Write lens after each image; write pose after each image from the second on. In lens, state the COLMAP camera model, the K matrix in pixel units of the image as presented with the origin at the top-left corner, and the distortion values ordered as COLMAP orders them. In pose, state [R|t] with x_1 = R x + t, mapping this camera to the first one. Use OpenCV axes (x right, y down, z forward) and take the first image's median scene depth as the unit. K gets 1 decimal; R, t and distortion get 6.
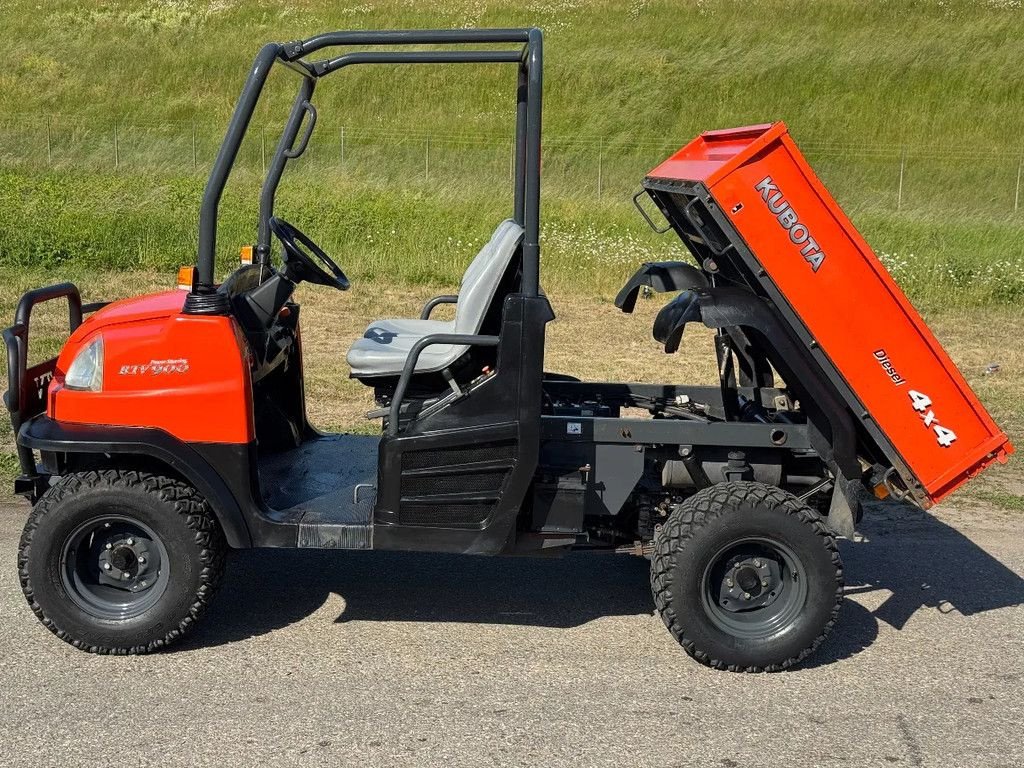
lens RADIAL K [[1424.0, 0, 512.0], [0, 1424.0, 384.0], [0, 0, 1]] dist [0.169097, -0.302564]
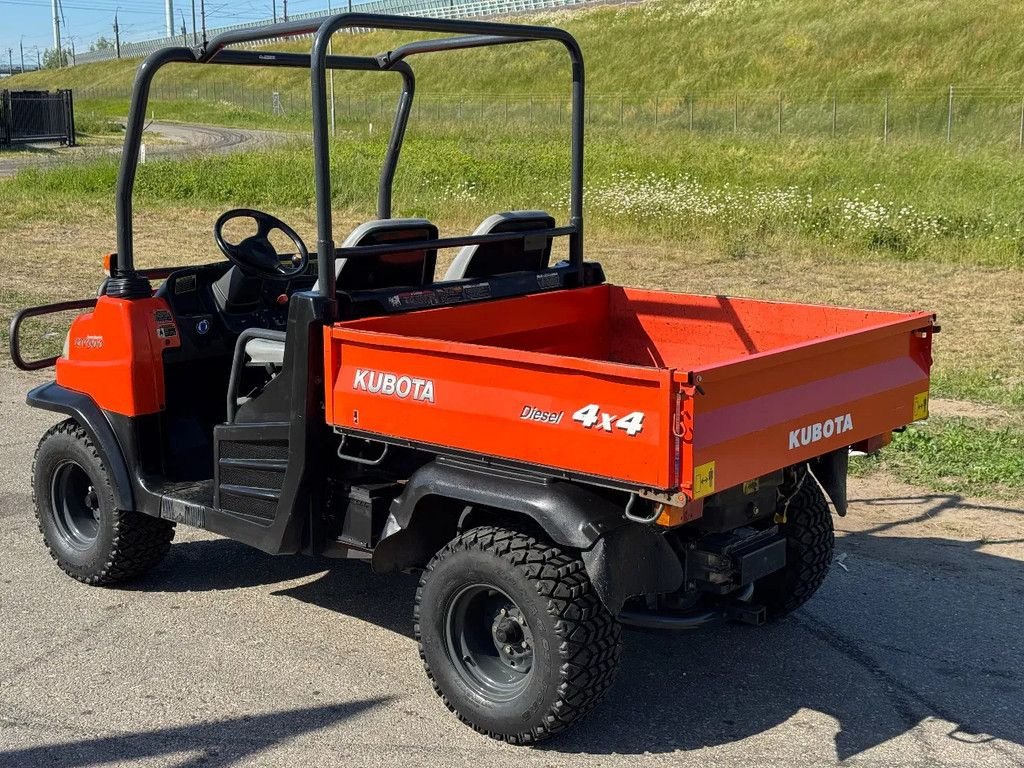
lens RADIAL K [[1435.7, 0, 515.4], [0, 1435.7, 400.5], [0, 0, 1]] dist [0.143277, -0.026135]
pose [[0.746604, 0.095680, -0.658353, 0.738287], [-0.078638, 0.995358, 0.055479, -0.053459], [0.660605, 0.010351, 0.750662, 0.348178]]
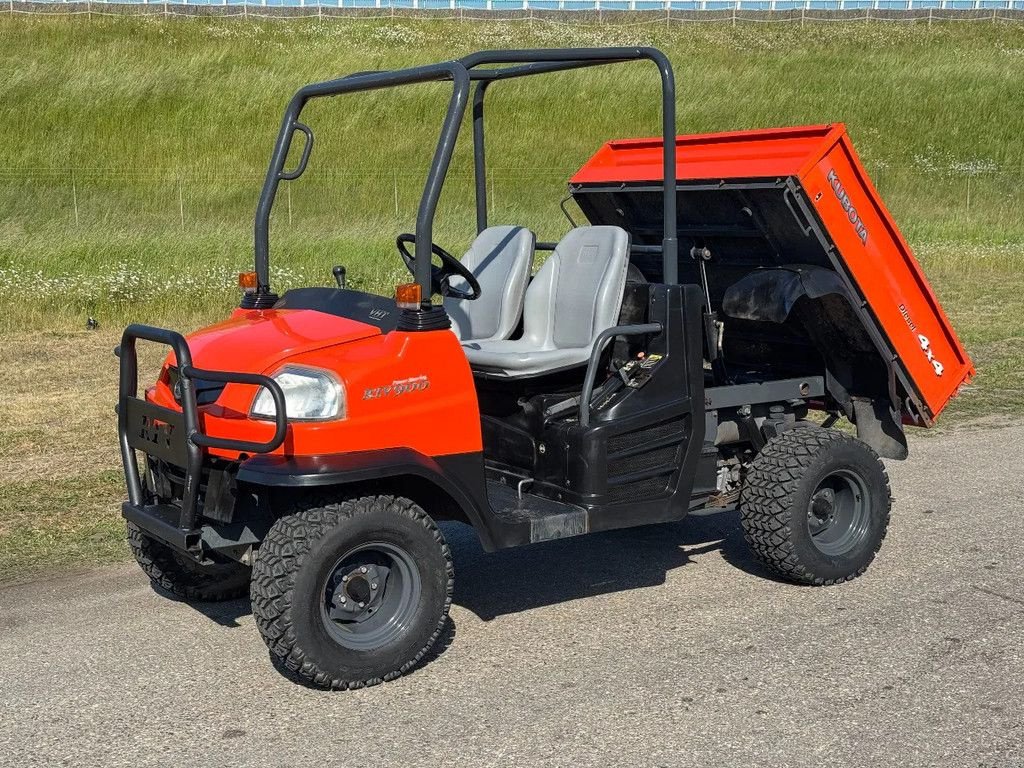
lens RADIAL K [[1428.3, 0, 512.0], [0, 1428.3, 384.0], [0, 0, 1]] dist [0.172361, -0.330290]
pose [[0.844594, -0.118641, 0.522096, -0.674020], [0.127826, 0.991623, 0.018551, -0.021246], [-0.519924, 0.051070, 0.852685, 0.108364]]
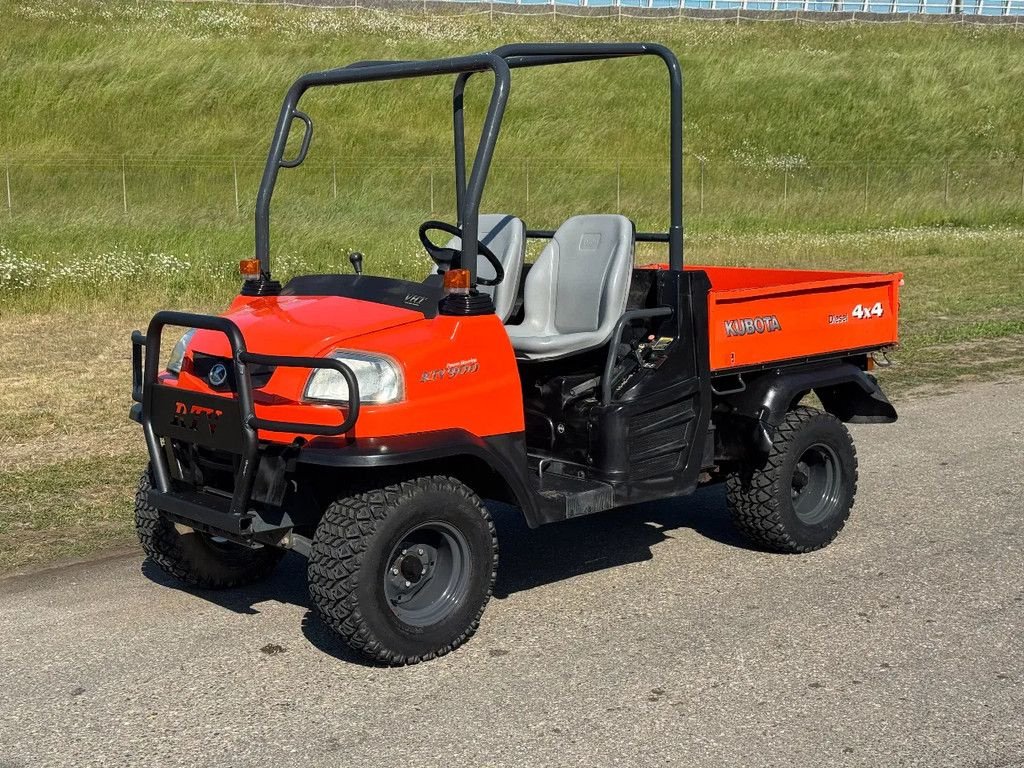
lens RADIAL K [[1424.0, 0, 512.0], [0, 1424.0, 384.0], [0, 0, 1]] dist [0.169097, -0.302564]
pose [[0.759073, -0.133562, 0.637157, -0.834478], [0.136605, 0.989617, 0.044701, -0.039864], [-0.636511, 0.053107, 0.769437, 0.182330]]
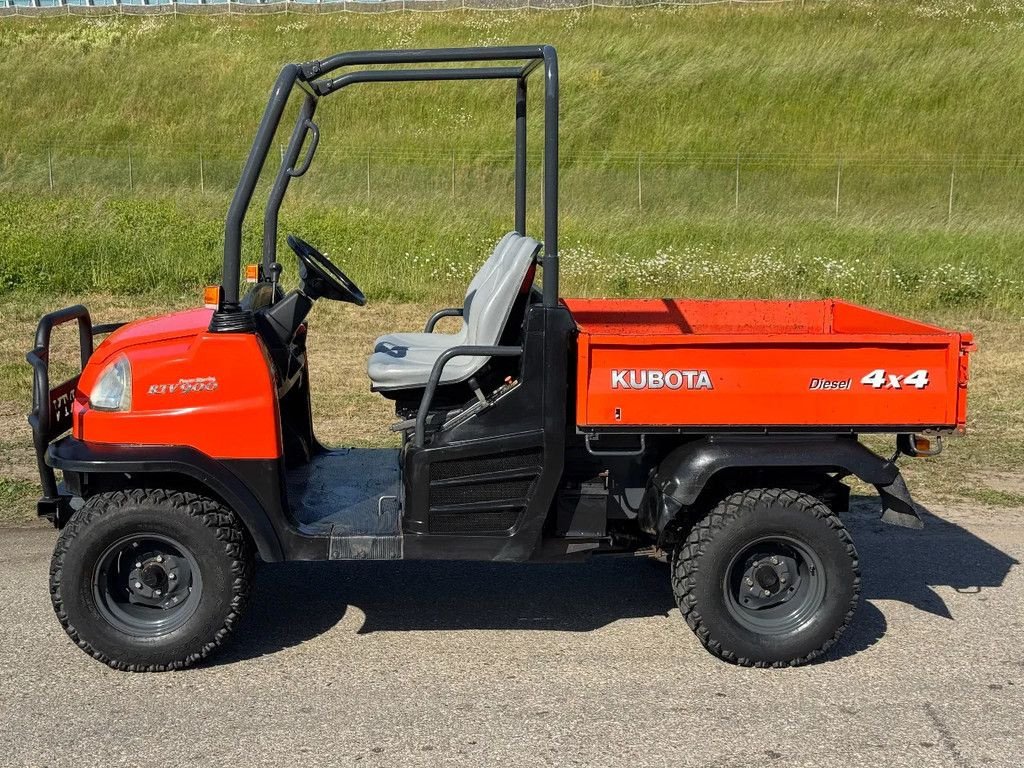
lens RADIAL K [[1428.3, 0, 512.0], [0, 1428.3, 384.0], [0, 0, 1]] dist [0.172361, -0.330290]
pose [[0.998647, -0.026448, 0.044765, -0.060797], [0.026909, 0.999591, -0.009712, 0.003033], [-0.044489, 0.010903, 0.998950, -0.021580]]
